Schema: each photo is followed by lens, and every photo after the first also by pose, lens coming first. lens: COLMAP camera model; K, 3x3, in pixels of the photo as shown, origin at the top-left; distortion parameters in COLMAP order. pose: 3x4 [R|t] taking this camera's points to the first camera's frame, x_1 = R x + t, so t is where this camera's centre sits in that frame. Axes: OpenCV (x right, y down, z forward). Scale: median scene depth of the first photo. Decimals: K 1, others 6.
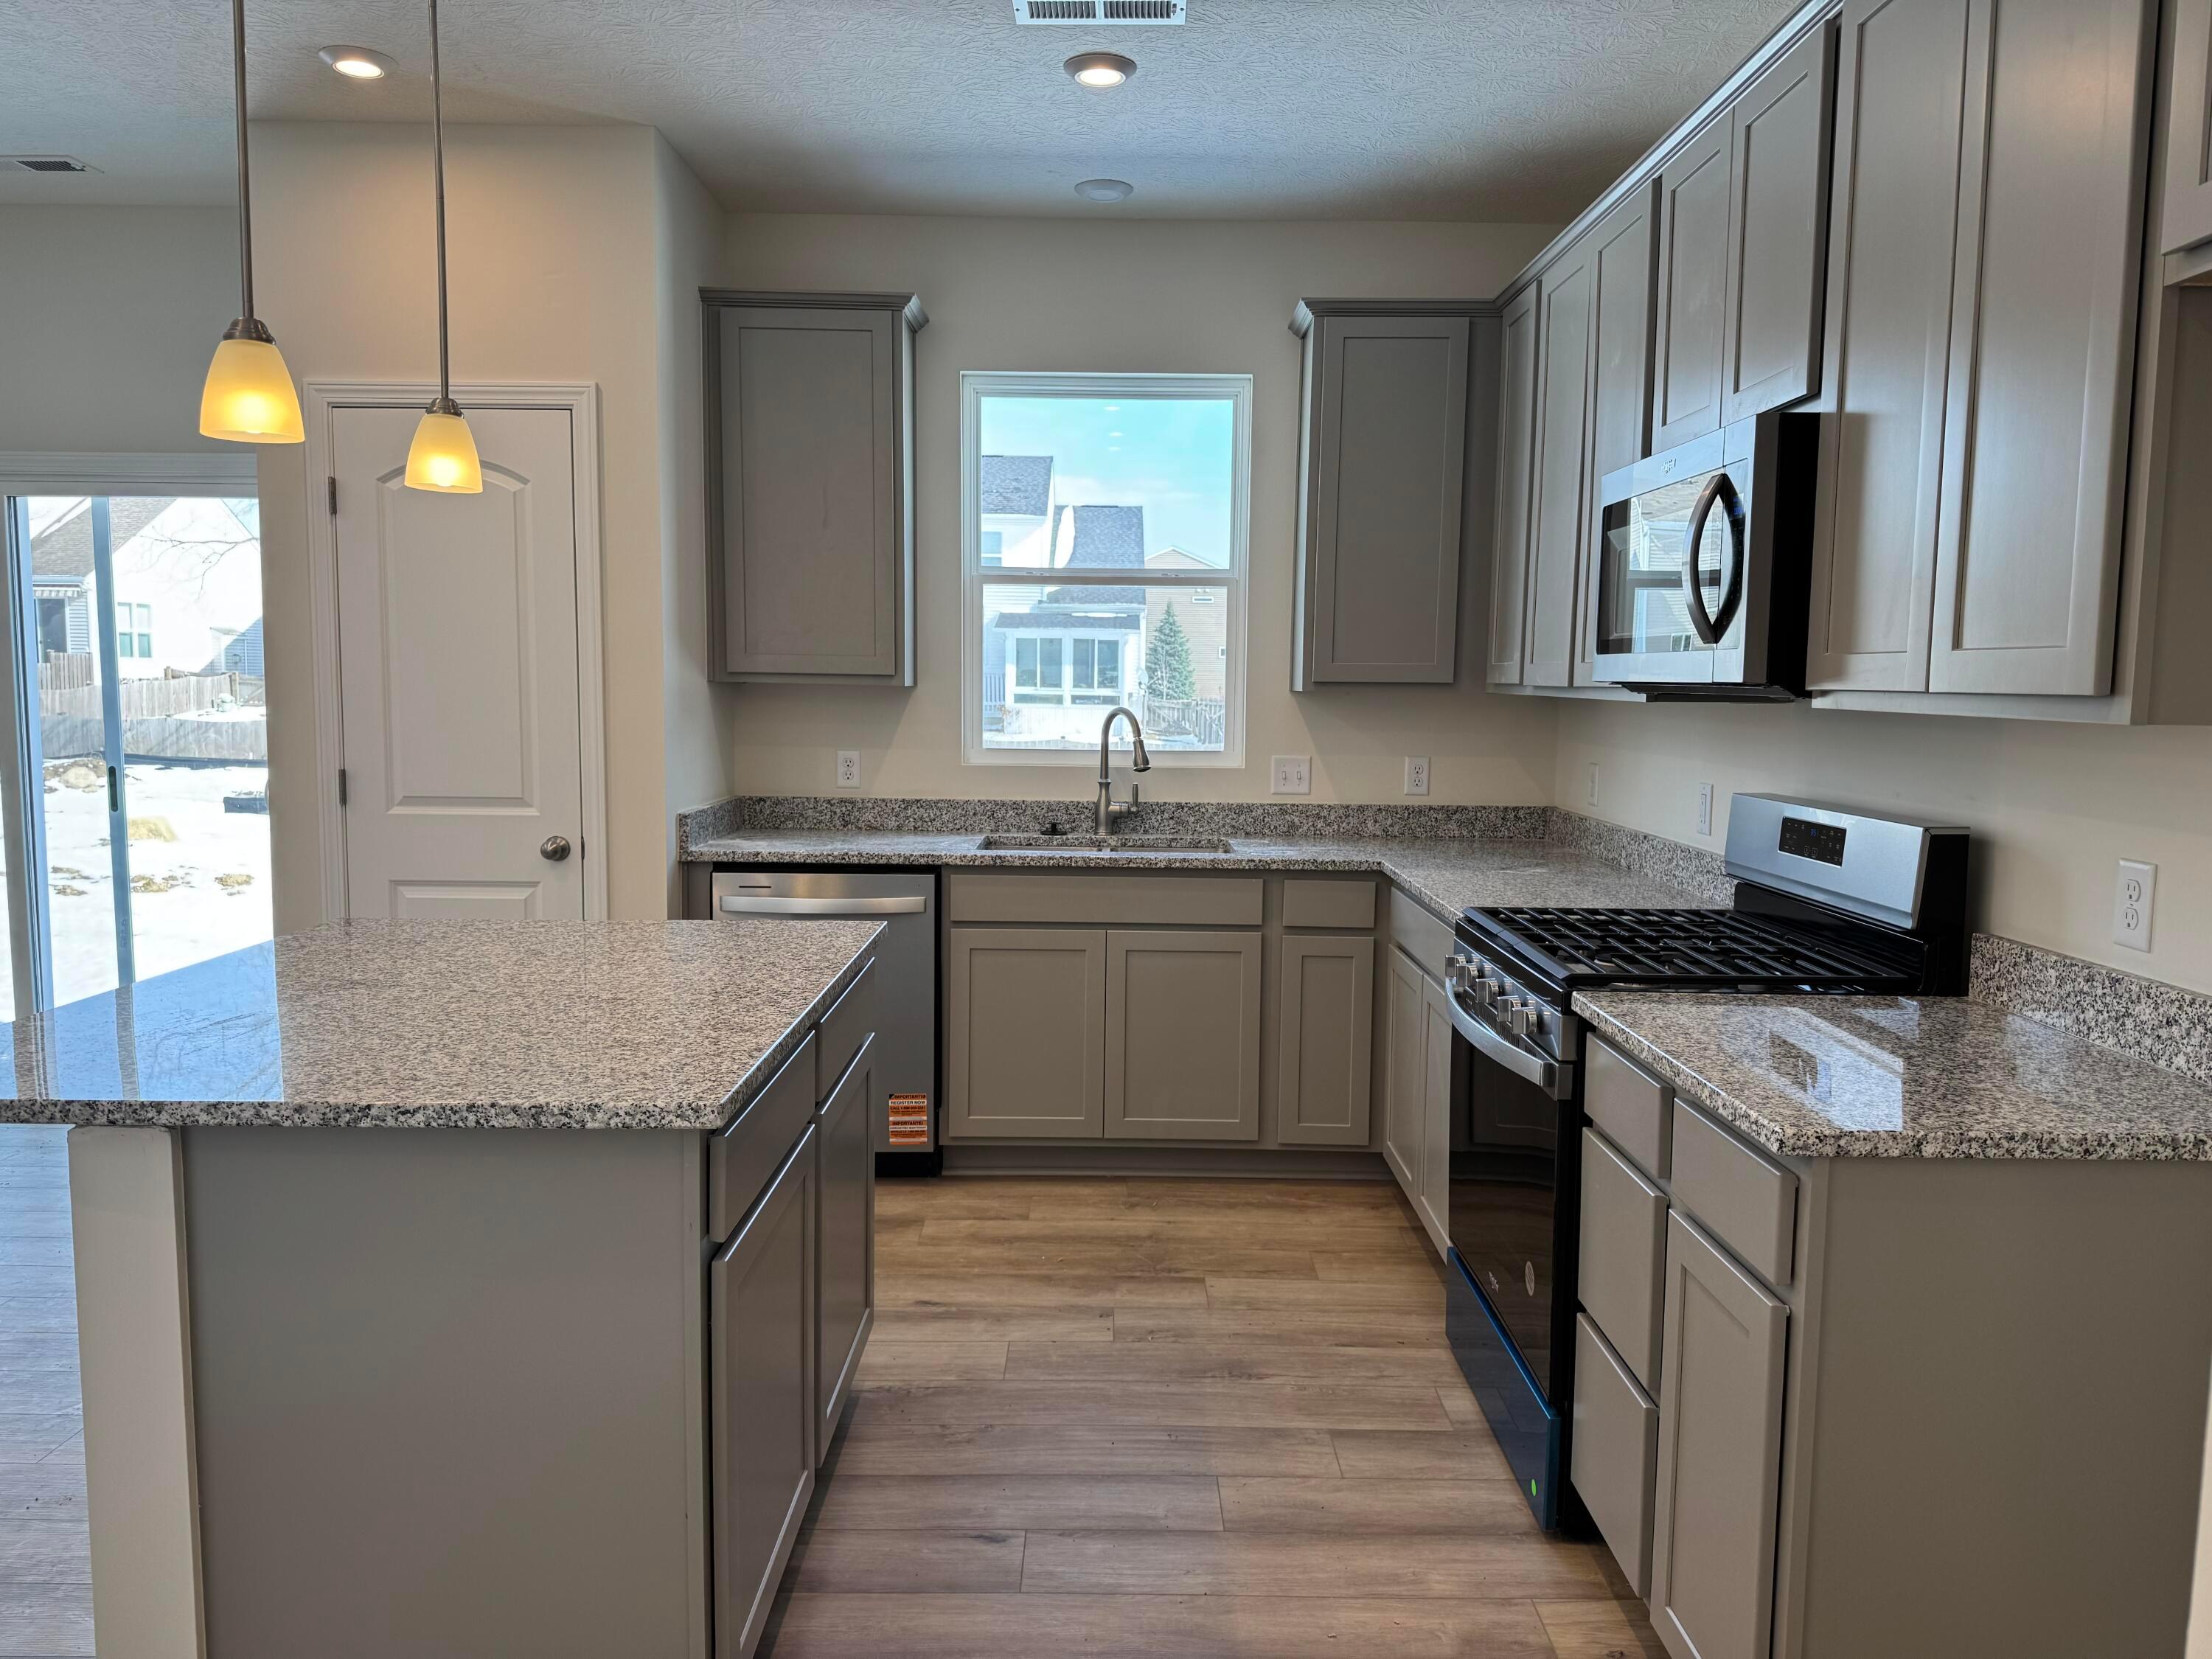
lens RADIAL K [[1568.1, 0, 1122.4], [0, 1568.1, 827.0], [0, 0, 1]] dist [0.054954, -0.069523]
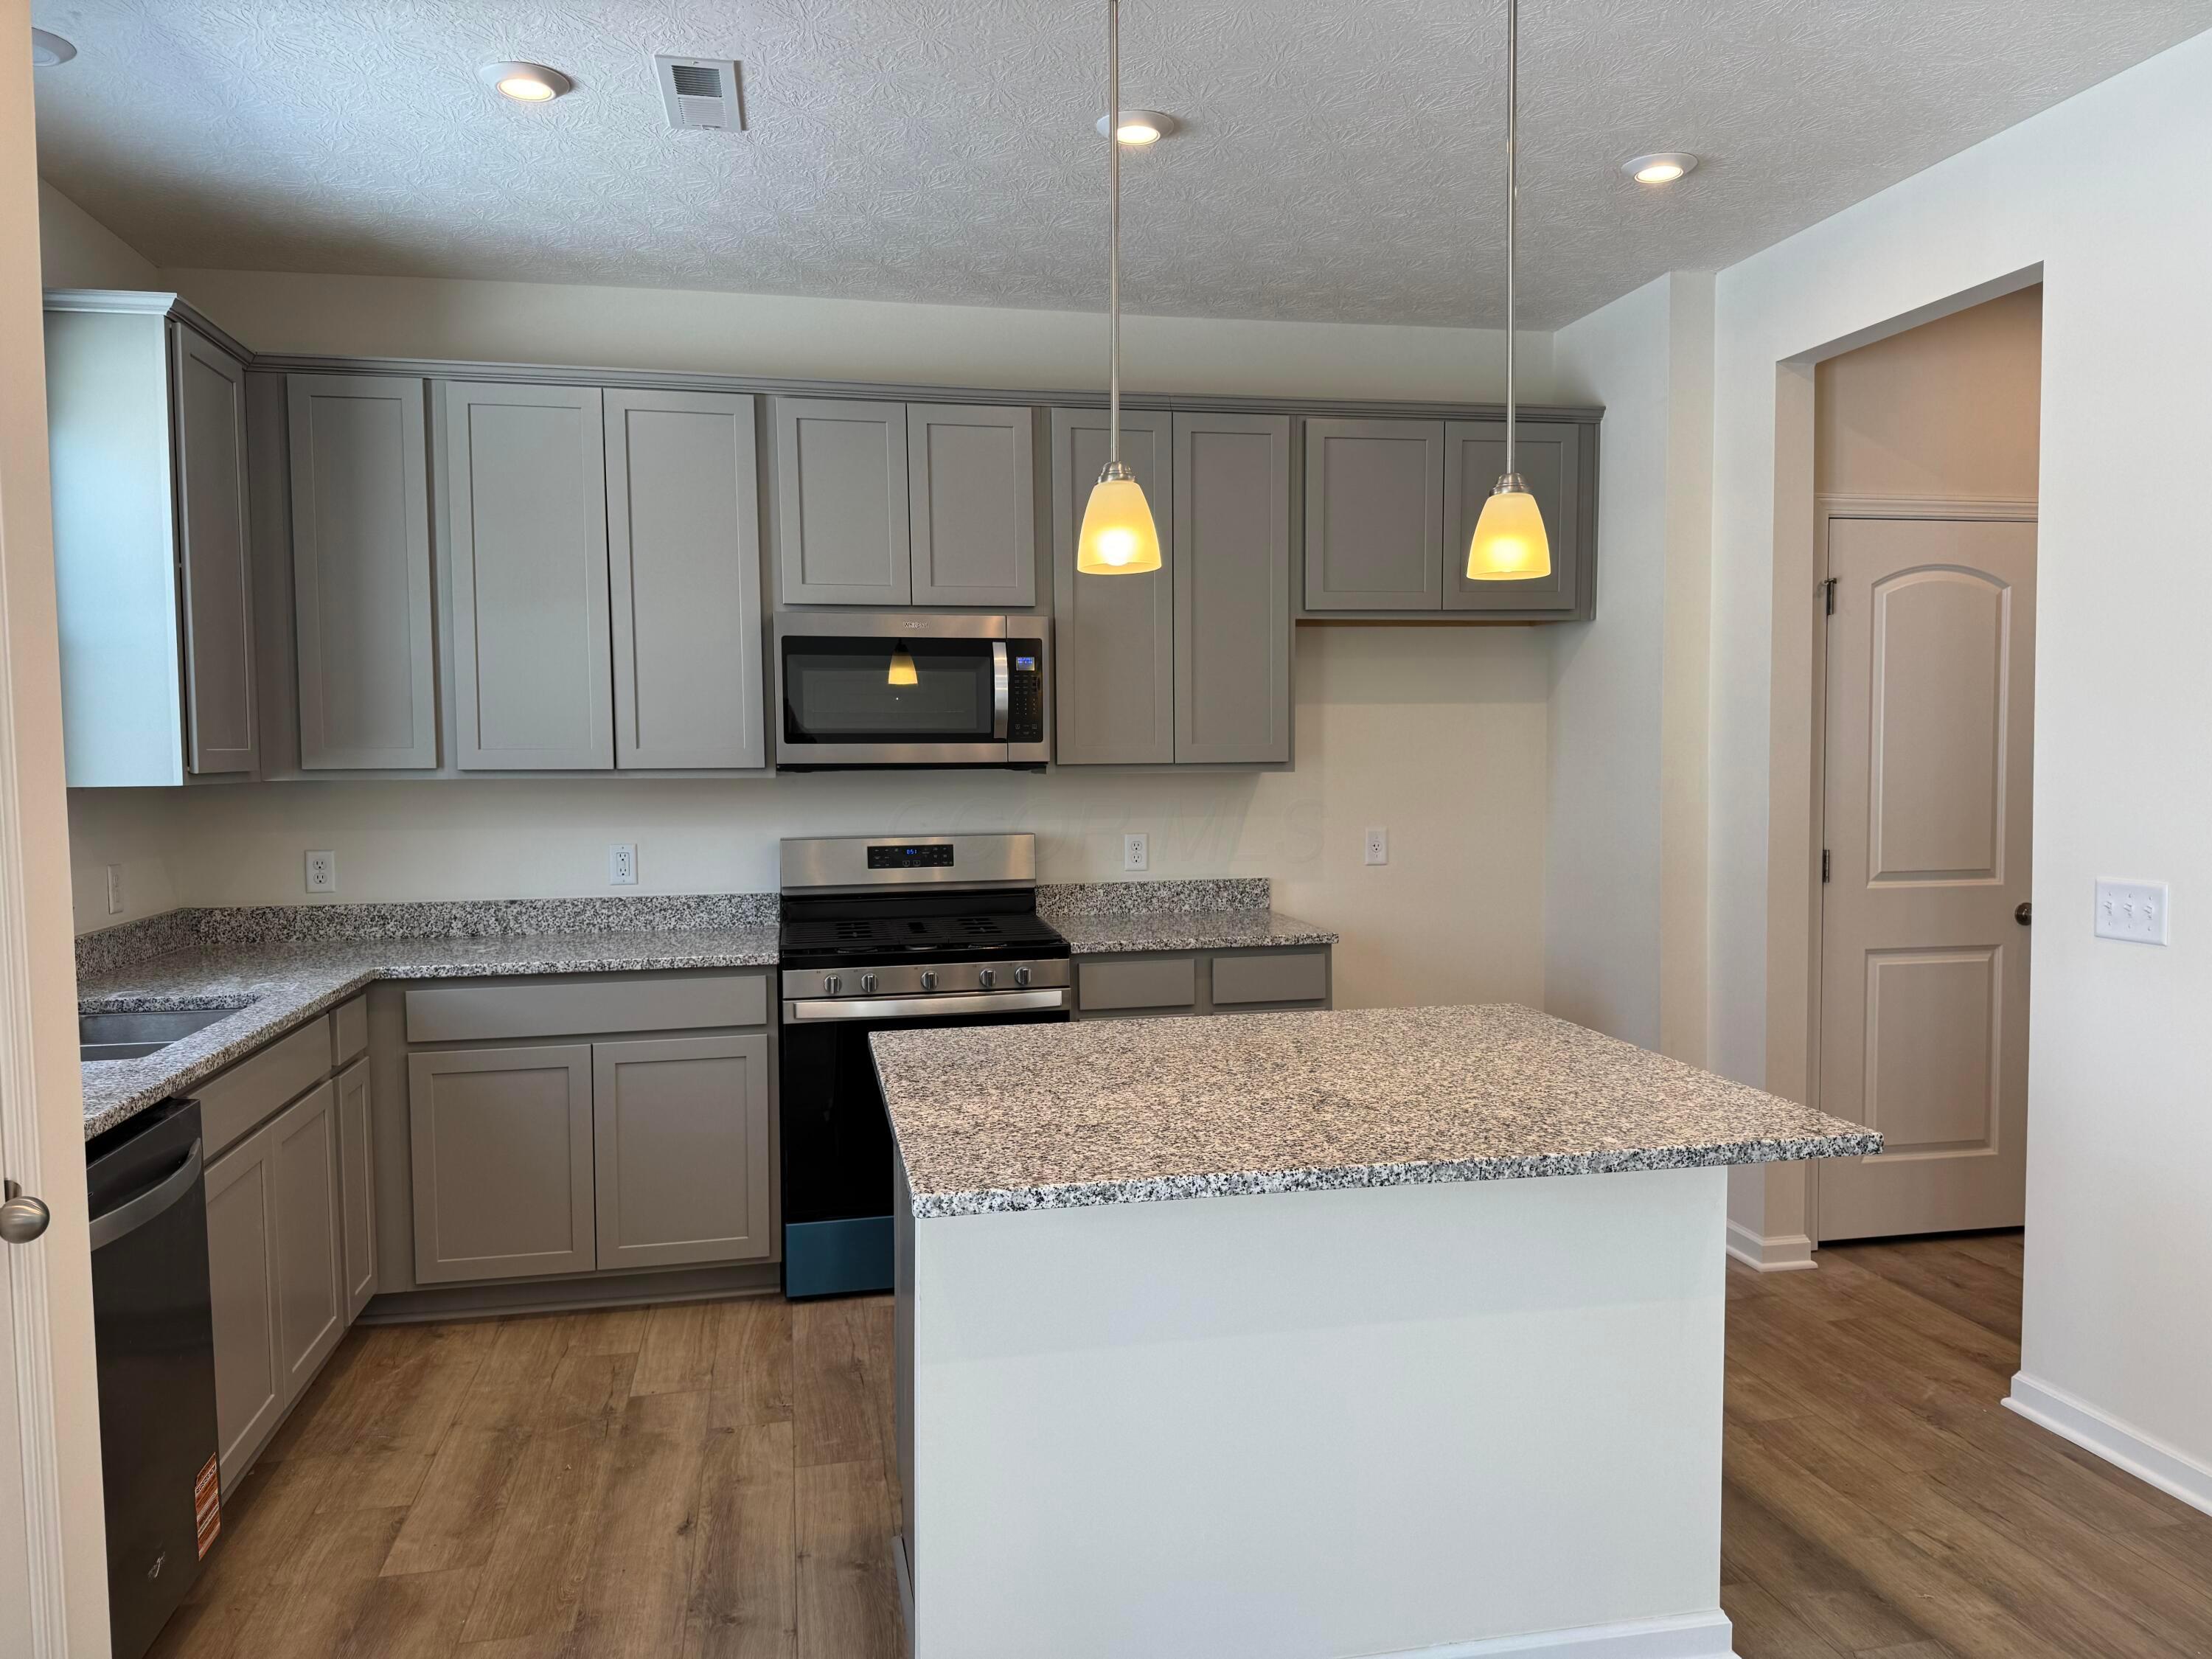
lens RADIAL K [[1568.1, 0, 1105.8], [0, 1568.1, 834.0], [0, 0, 1]] dist [0.054954, -0.069523]
pose [[-0.210753, -0.065732, 0.975327, -0.841959], [0.099941, 0.991060, 0.088388, -0.097637], [-0.972417, 0.116103, -0.202299, 0.800803]]
